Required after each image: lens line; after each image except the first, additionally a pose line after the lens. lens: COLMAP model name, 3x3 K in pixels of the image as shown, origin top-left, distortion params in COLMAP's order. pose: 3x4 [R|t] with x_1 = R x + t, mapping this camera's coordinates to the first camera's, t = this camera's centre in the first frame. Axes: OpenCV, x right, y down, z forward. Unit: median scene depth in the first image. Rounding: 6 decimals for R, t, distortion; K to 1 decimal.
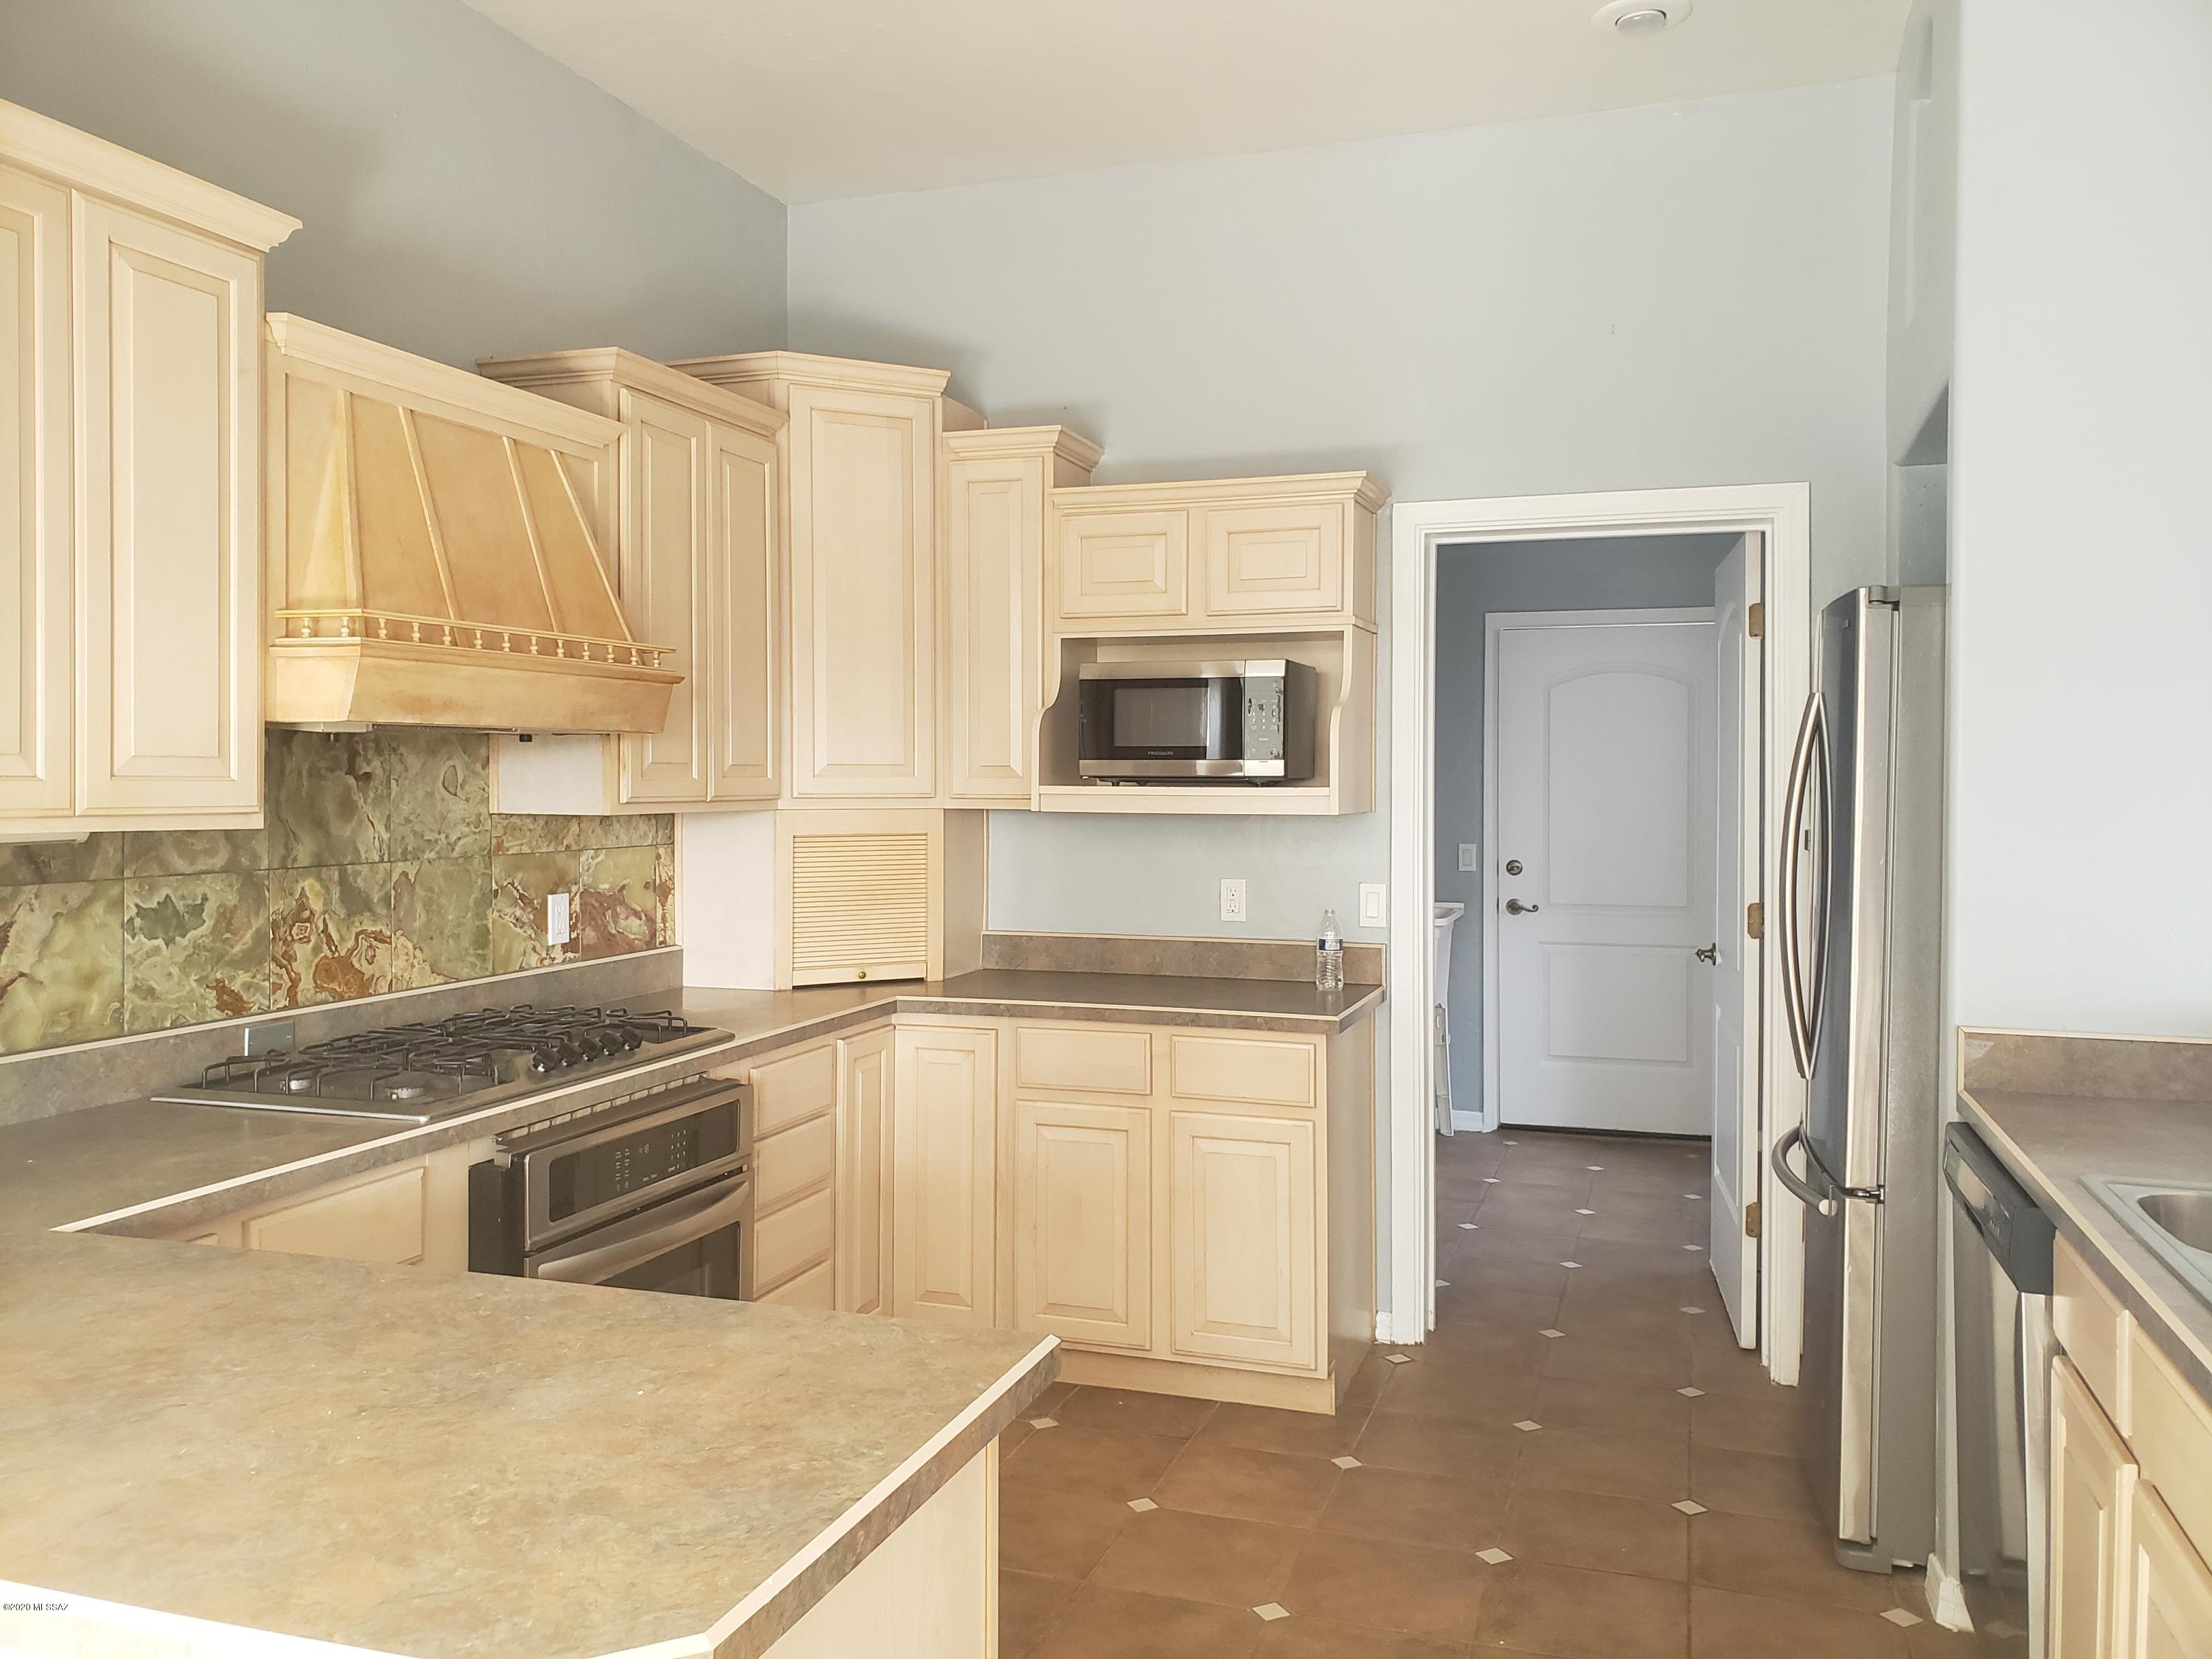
lens RADIAL K [[1727.0, 0, 1111.9], [0, 1727.0, 814.7], [0, 0, 1]] dist [0.004219, -0.006682]
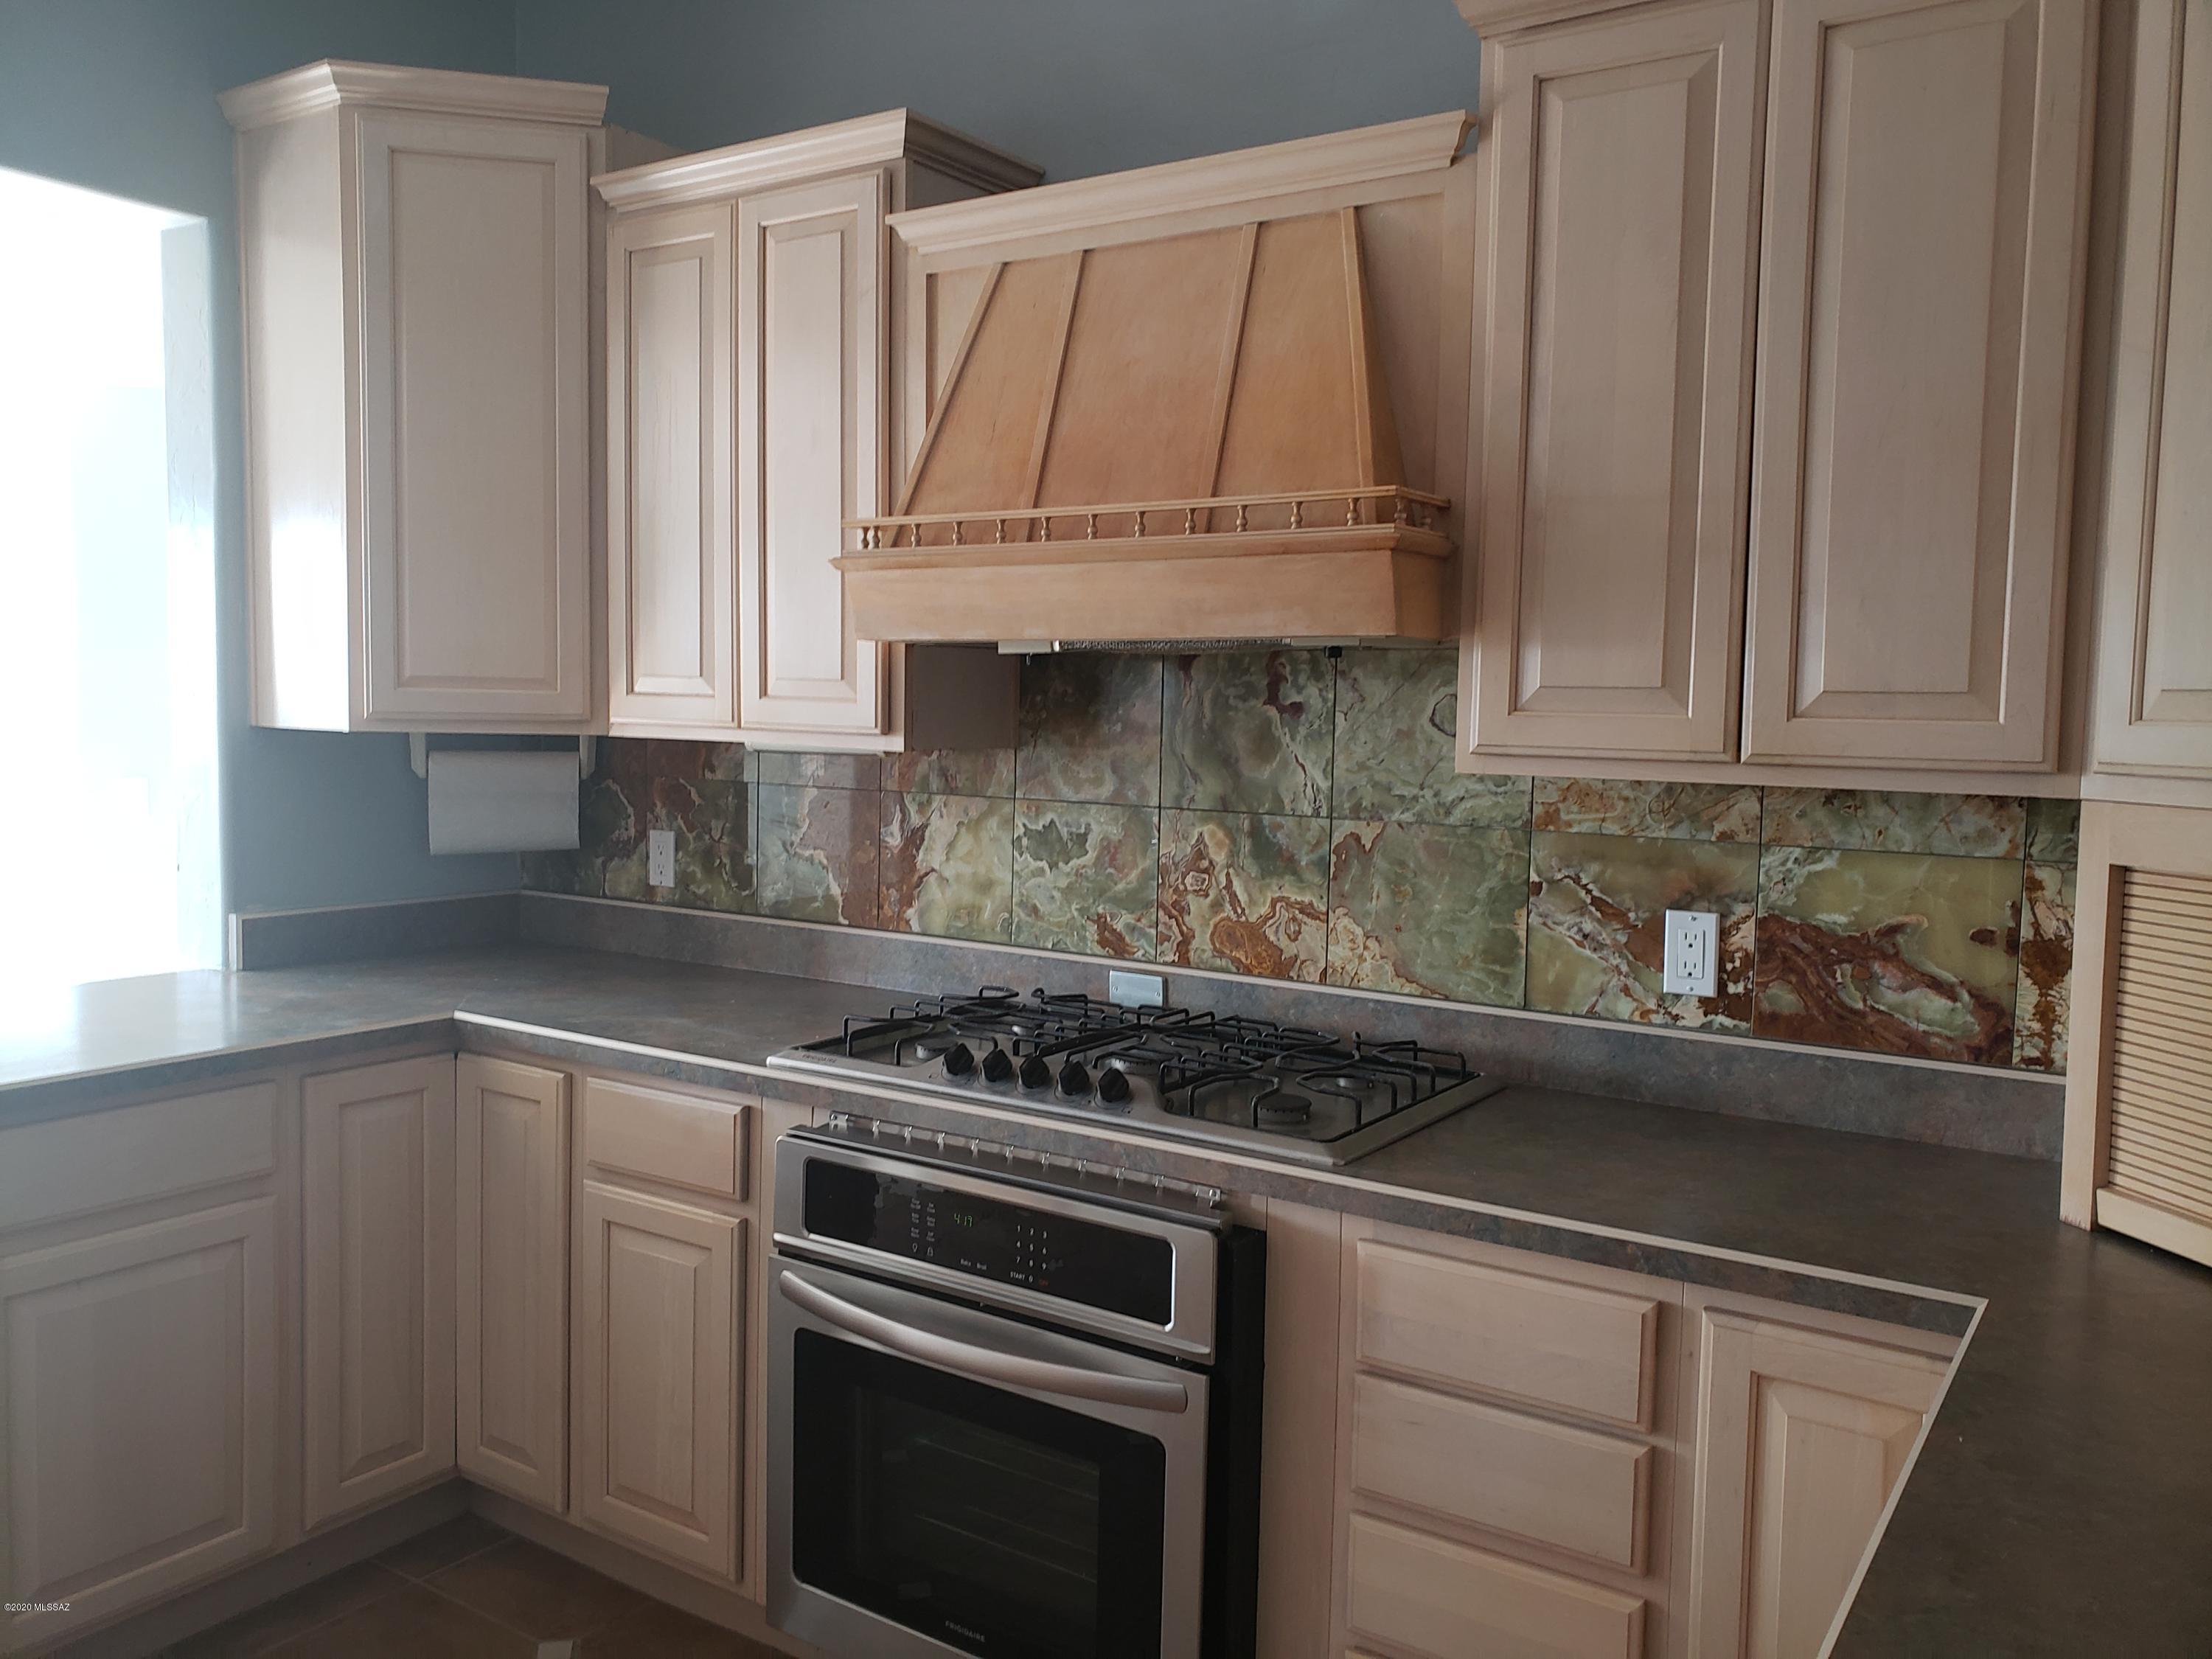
lens RADIAL K [[1698.6, 0, 1106.0], [0, 1698.6, 829.5], [0, 0, 1]] dist [0.116384, -0.244329]
pose [[-0.275751, 0.062003, -0.959227, 0.356532], [-0.041962, 0.996190, 0.076455, -0.022544], [0.960313, 0.061333, -0.272099, 1.144043]]
